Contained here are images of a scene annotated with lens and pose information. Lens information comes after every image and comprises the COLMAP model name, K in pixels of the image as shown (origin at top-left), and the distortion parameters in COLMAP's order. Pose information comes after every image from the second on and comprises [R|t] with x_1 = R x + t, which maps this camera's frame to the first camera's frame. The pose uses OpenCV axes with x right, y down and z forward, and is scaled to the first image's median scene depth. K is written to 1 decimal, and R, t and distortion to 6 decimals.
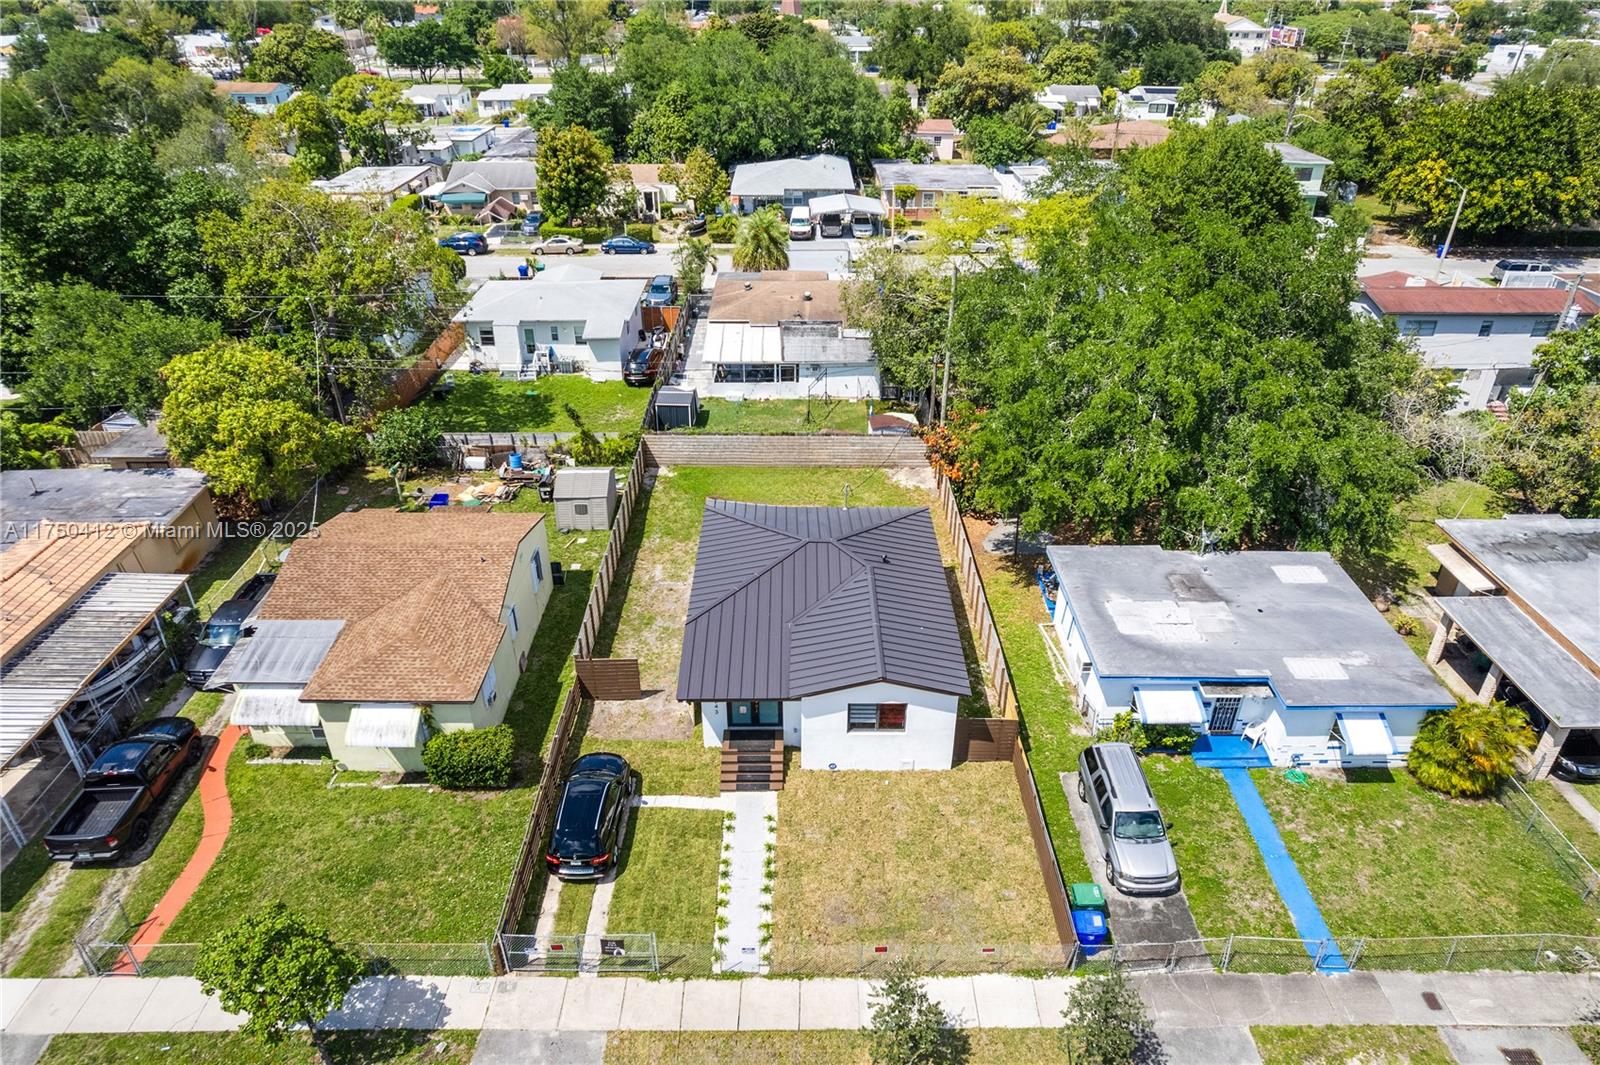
lens RADIAL K [[1013.0, 0, 811.5], [0, 1013.0, 550.6], [0, 0, 1]] dist [-0.072104, 0.062356]
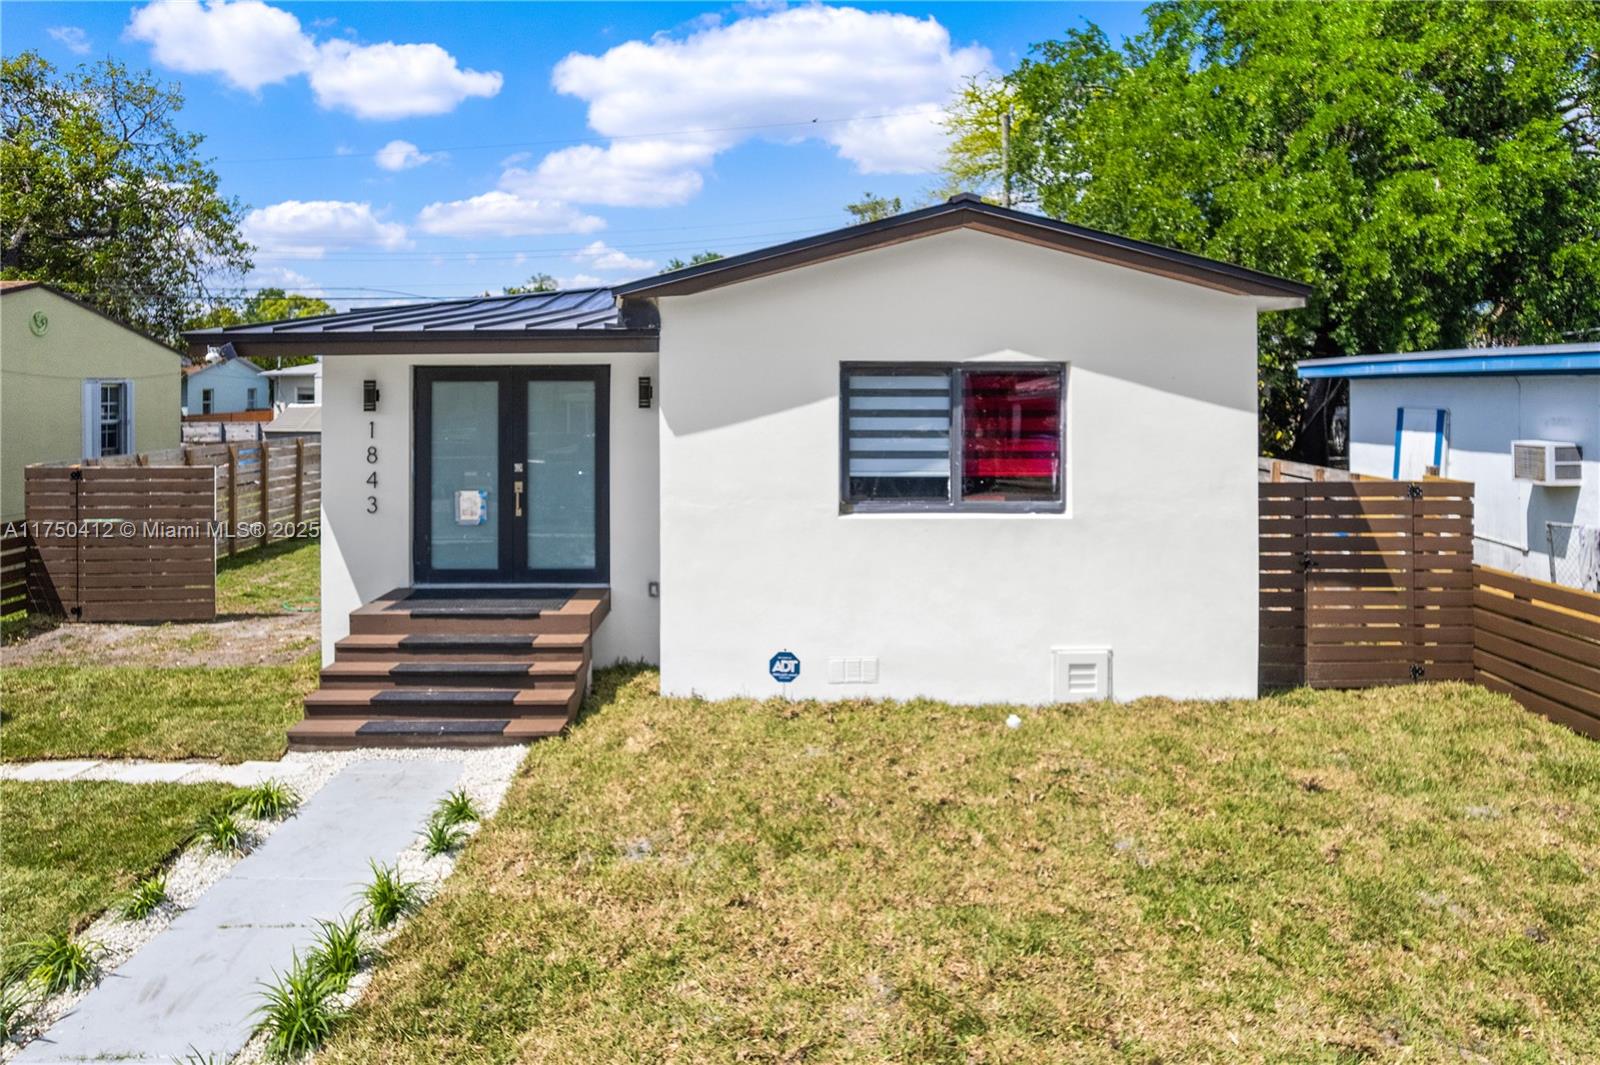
lens RADIAL K [[1089.5, 0, 801.2], [0, 1089.5, 387.3], [0, 0, 1]] dist [-0.003060, -0.001470]
pose [[0.999997, 0.000665, -0.002489, 0.026179], [-0.001846, 0.858824, -0.512268, 0.293749], [0.001797, 0.512271, 0.858822, 0.746788]]
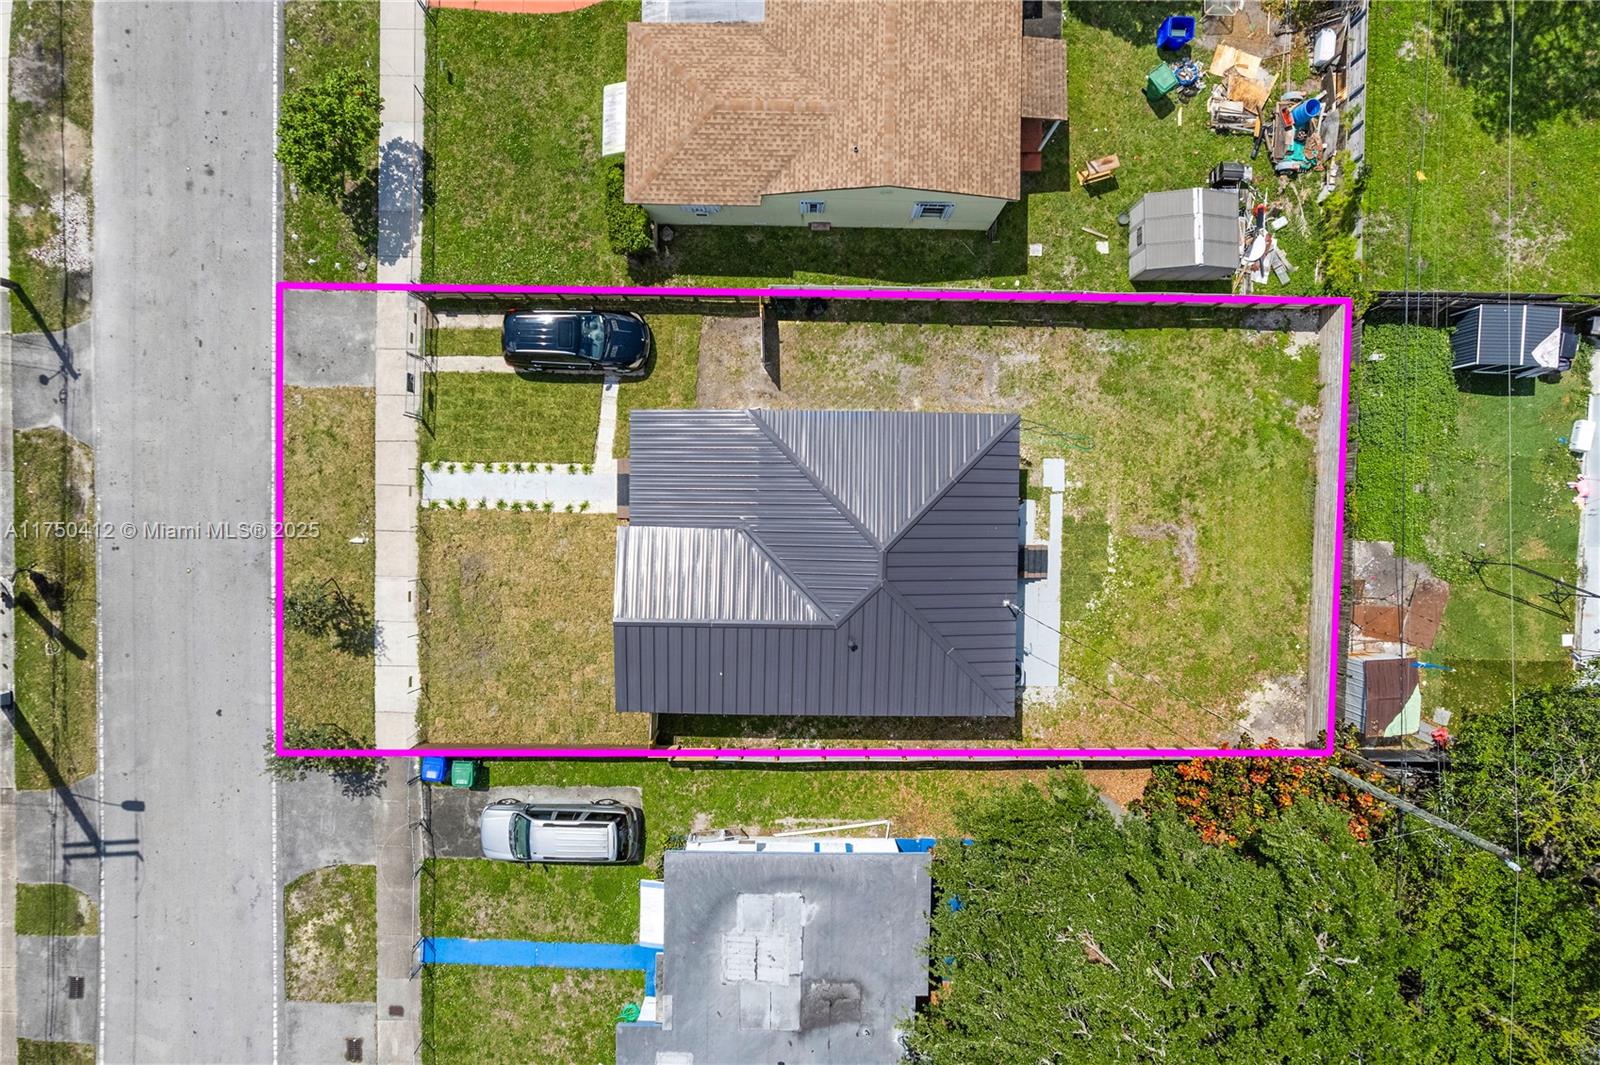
lens RADIAL K [[1013.0, 0, 811.5], [0, 1013.0, 550.6], [0, 0, 1]] dist [-0.072104, 0.062356]
pose [[-0.024523, 0.999604, 0.013833, -0.014327], [-0.527068, -0.024685, 0.849465, -0.756160], [0.849469, 0.013541, 0.527464, 0.616623]]
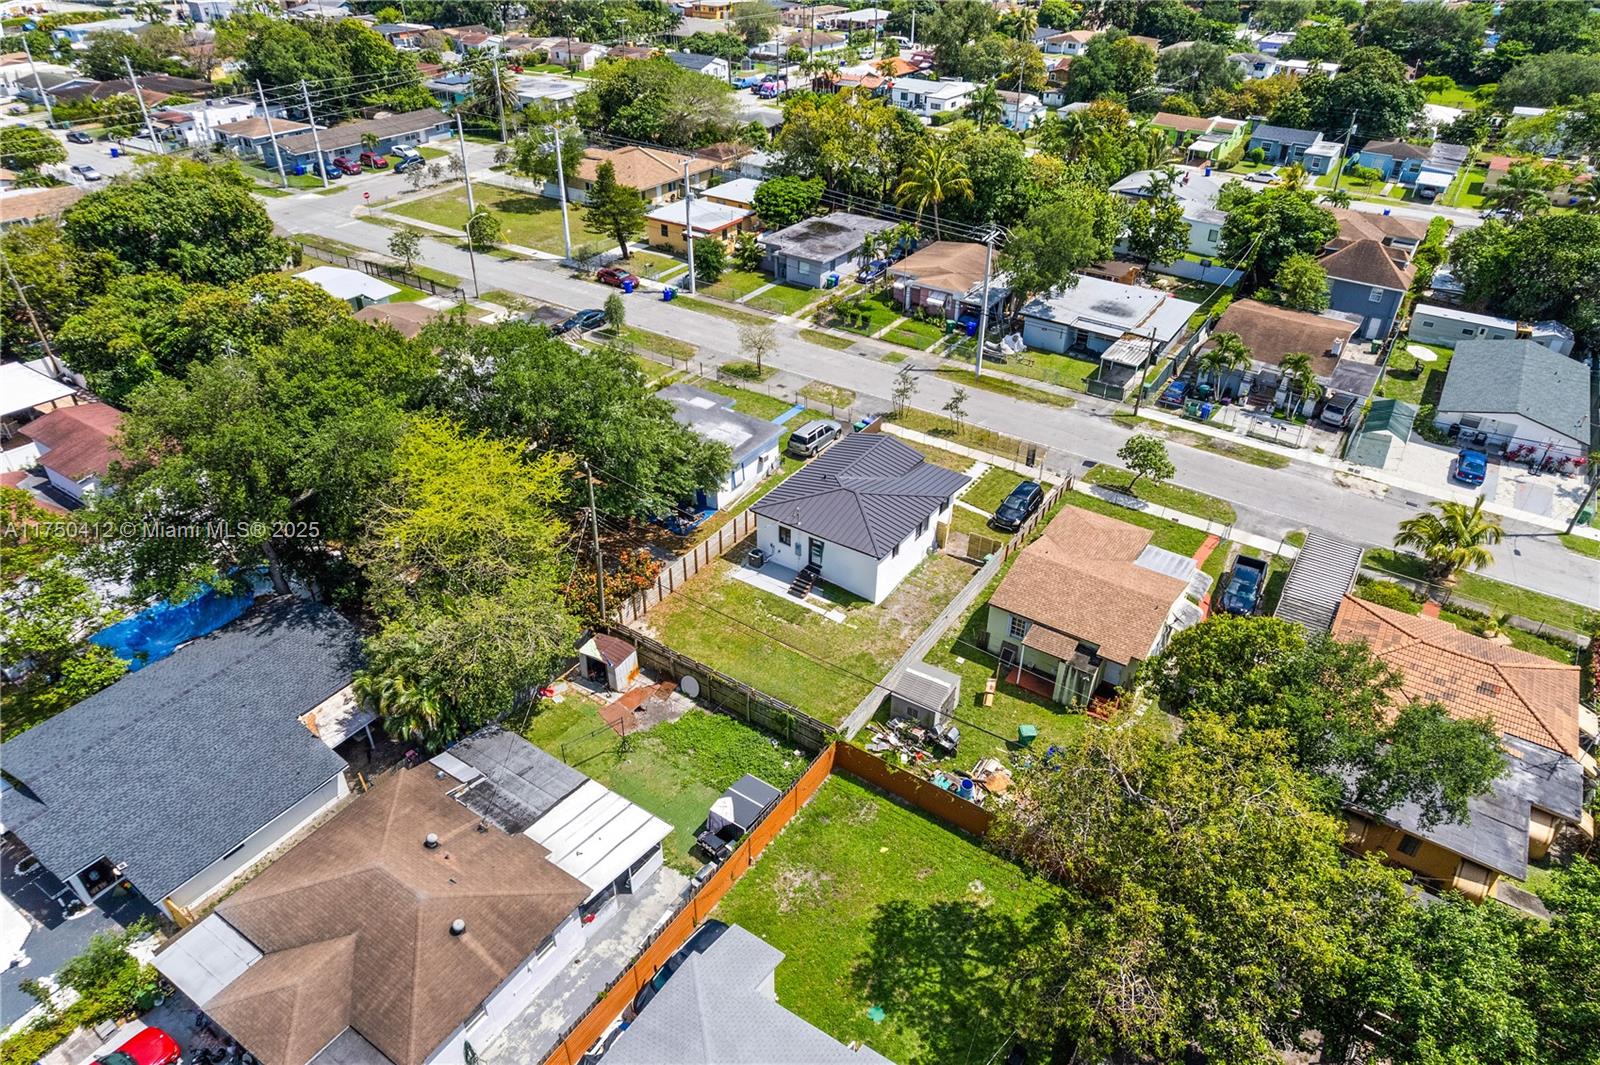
lens RADIAL K [[1013.0, 0, 811.5], [0, 1013.0, 550.6], [0, 0, 1]] dist [-0.072104, 0.062356]
pose [[-0.829050, -0.330825, 0.450812, -0.811825], [0.270699, 0.467993, 0.841252, -1.554966], [-0.489284, 0.819474, -0.298436, 1.839814]]
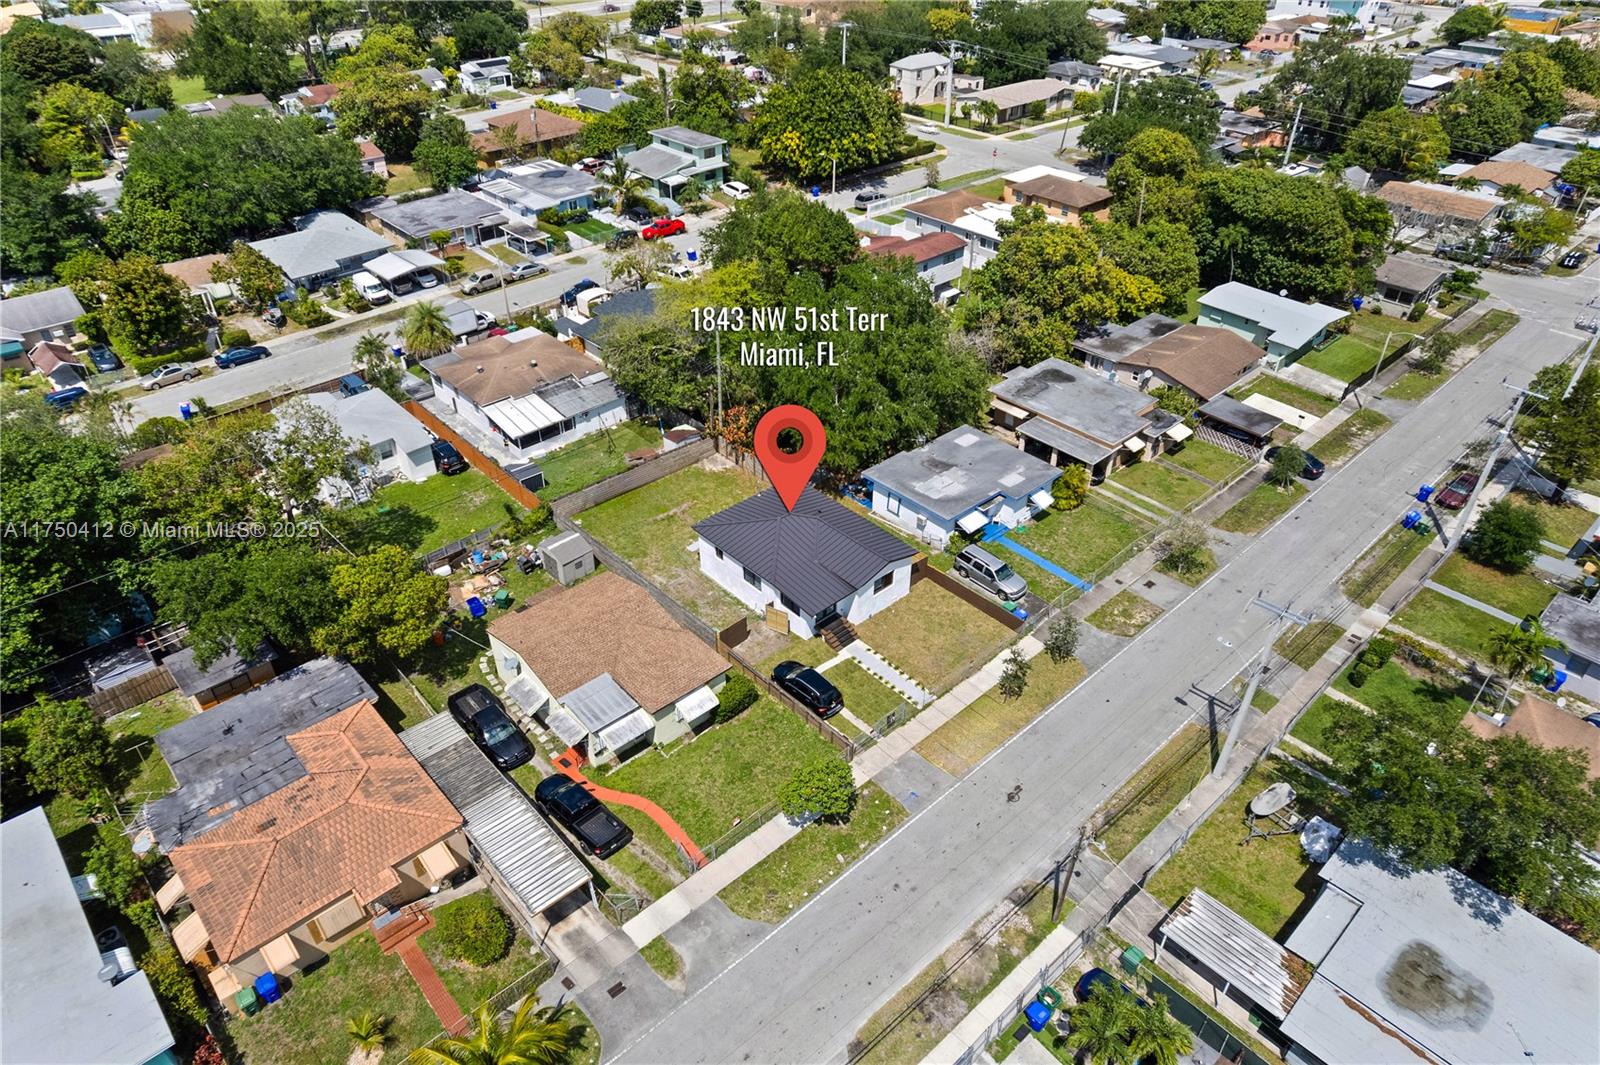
lens RADIAL K [[1013.0, 0, 811.5], [0, 1013.0, 550.6], [0, 0, 1]] dist [-0.072104, 0.062356]
pose [[0.740006, -0.399682, 0.540967, -1.082070], [0.343838, 0.916052, 0.206459, -0.348947], [-0.578072, 0.033224, 0.815309, -0.539706]]
